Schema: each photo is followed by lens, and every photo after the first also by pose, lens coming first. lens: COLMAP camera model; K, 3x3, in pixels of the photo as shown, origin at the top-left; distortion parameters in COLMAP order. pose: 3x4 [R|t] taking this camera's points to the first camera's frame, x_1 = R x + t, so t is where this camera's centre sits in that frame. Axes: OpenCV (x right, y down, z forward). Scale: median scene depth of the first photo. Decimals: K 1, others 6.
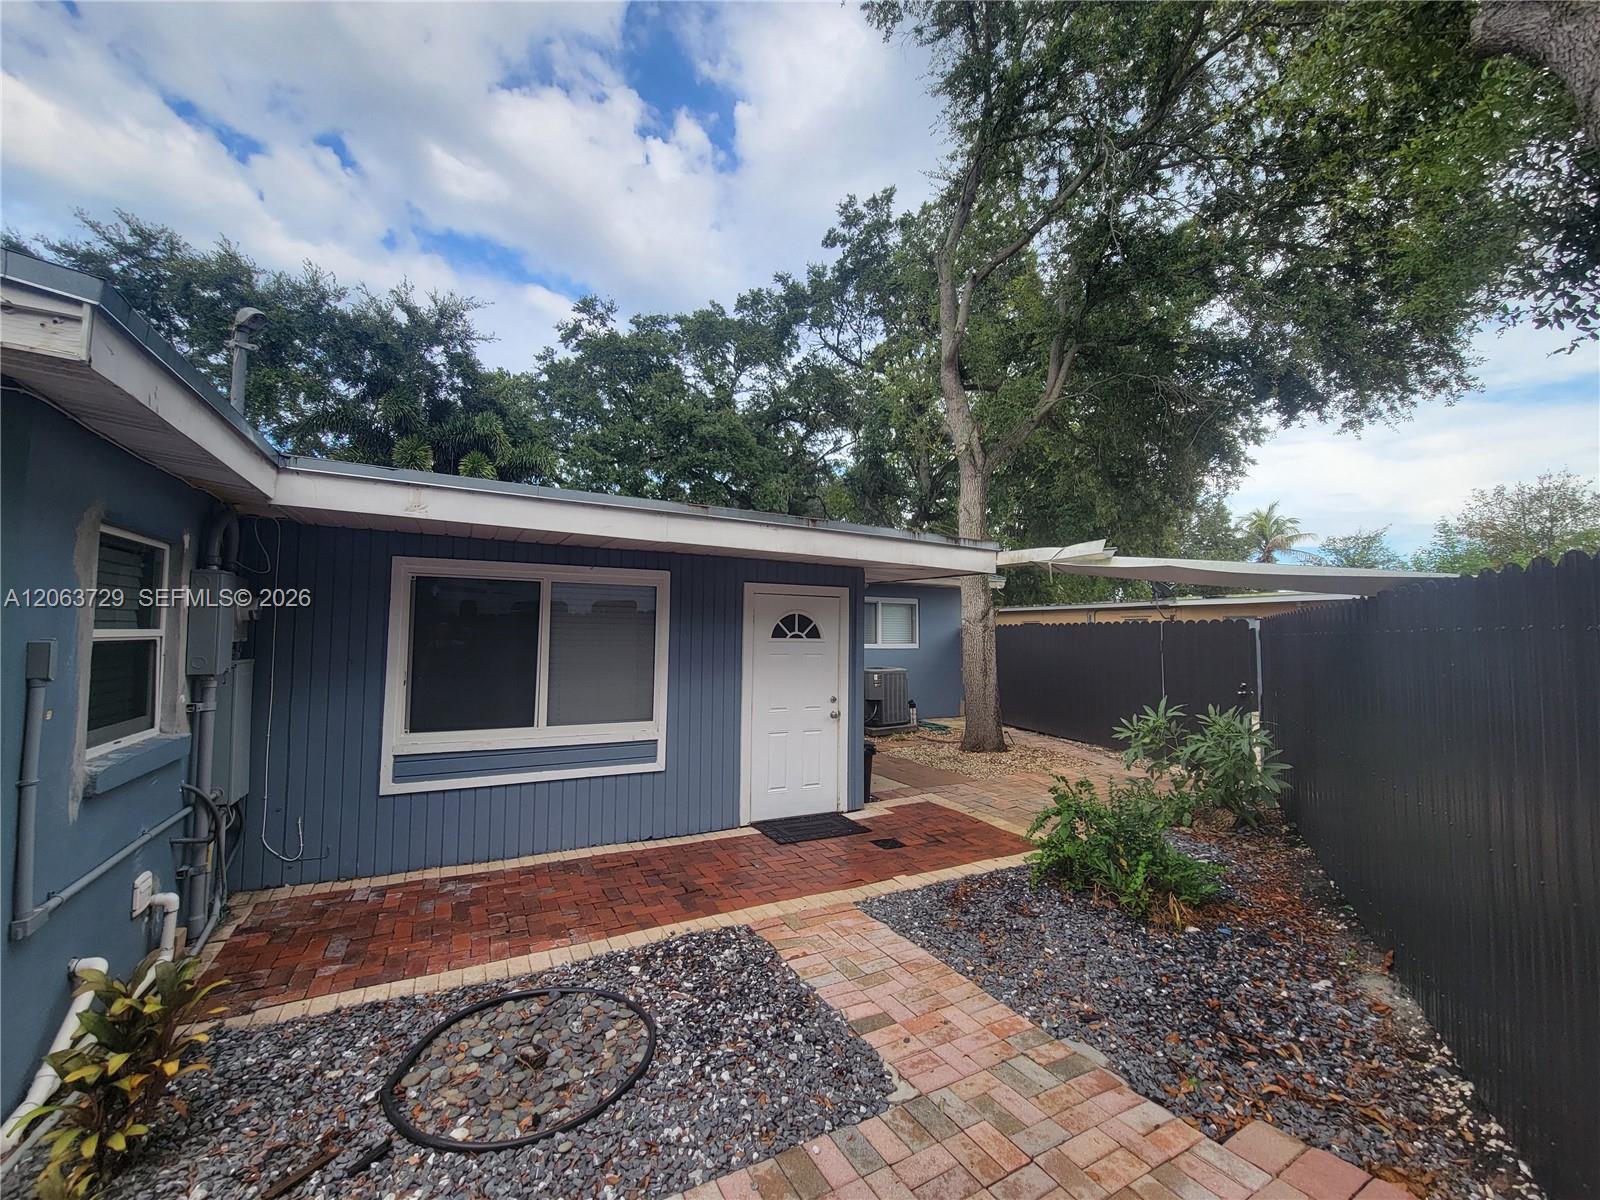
lens RADIAL K [[655.2, 0, 795.8], [0, 655.2, 599.9], [0, 0, 1]] dist [0.006792, -0.004599]
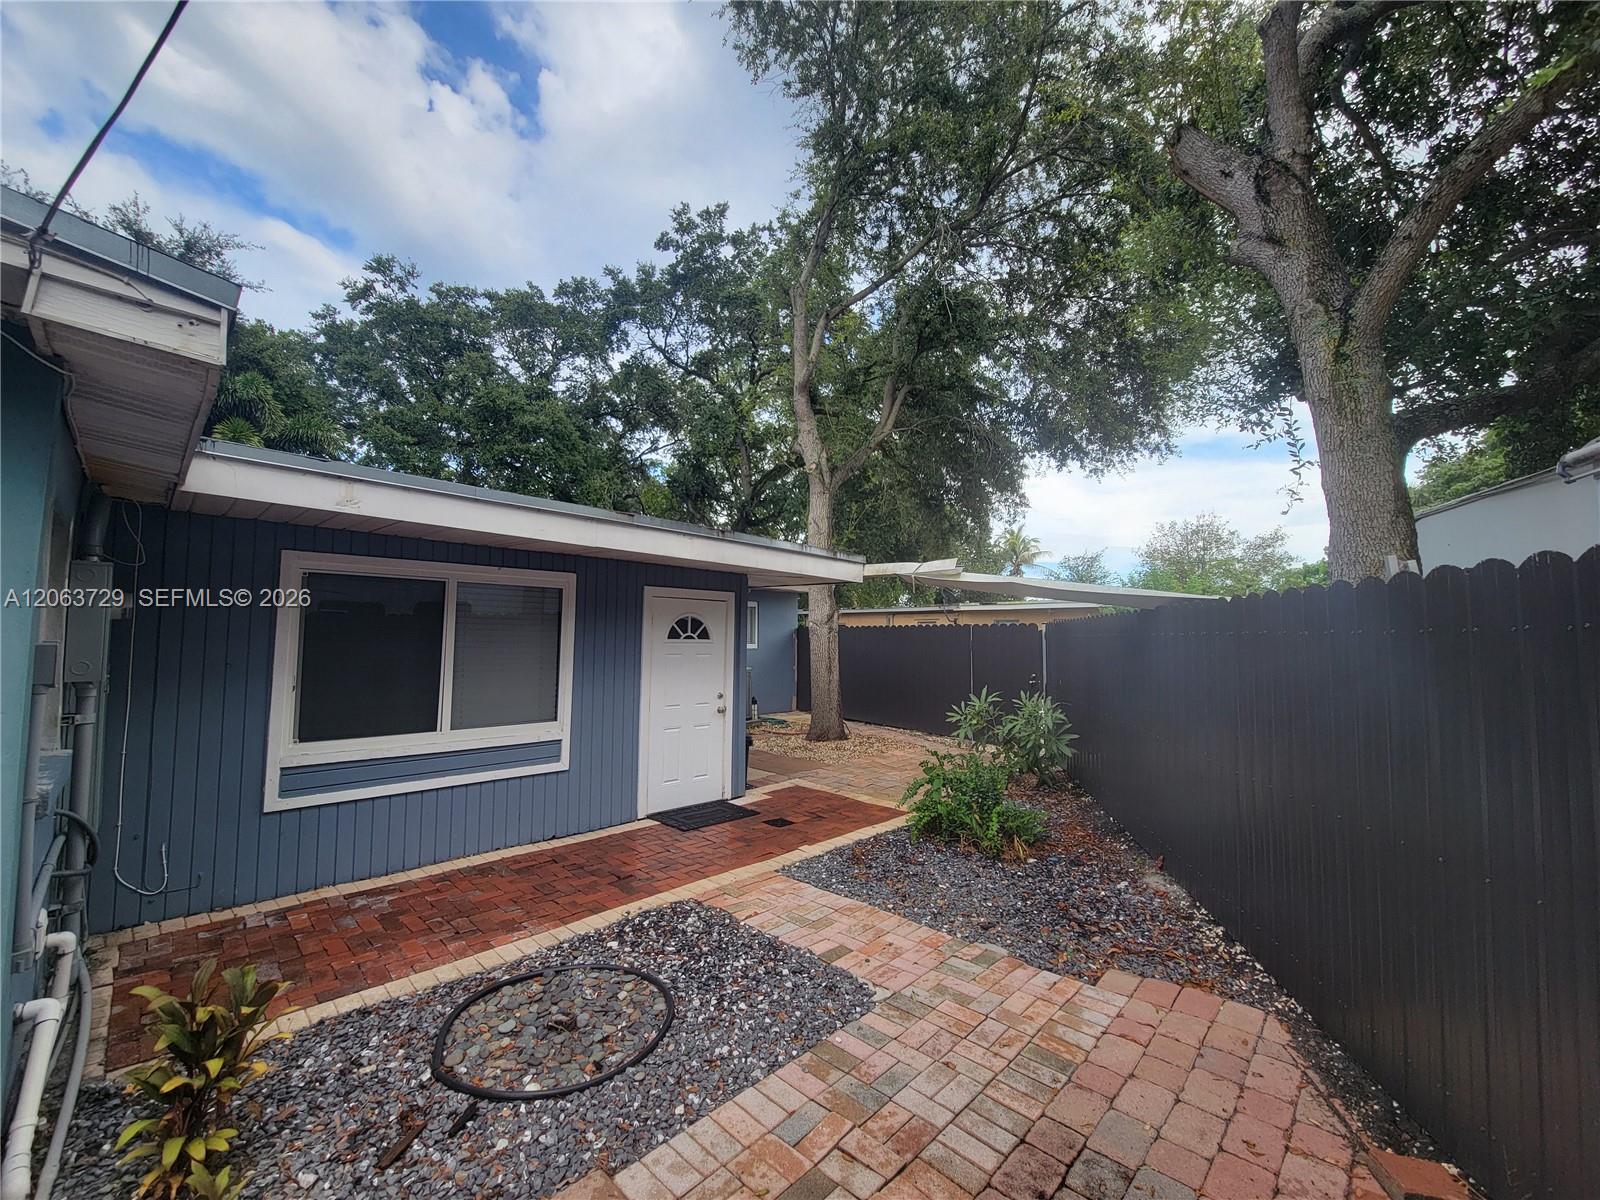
lens RADIAL K [[655.2, 0, 795.8], [0, 655.2, 599.9], [0, 0, 1]] dist [0.006792, -0.004599]
pose [[0.952685, 0.017138, 0.303477, -0.181575], [-0.016808, 0.999852, -0.003702, -0.005012], [-0.303496, -0.001574, 0.952831, -0.076824]]
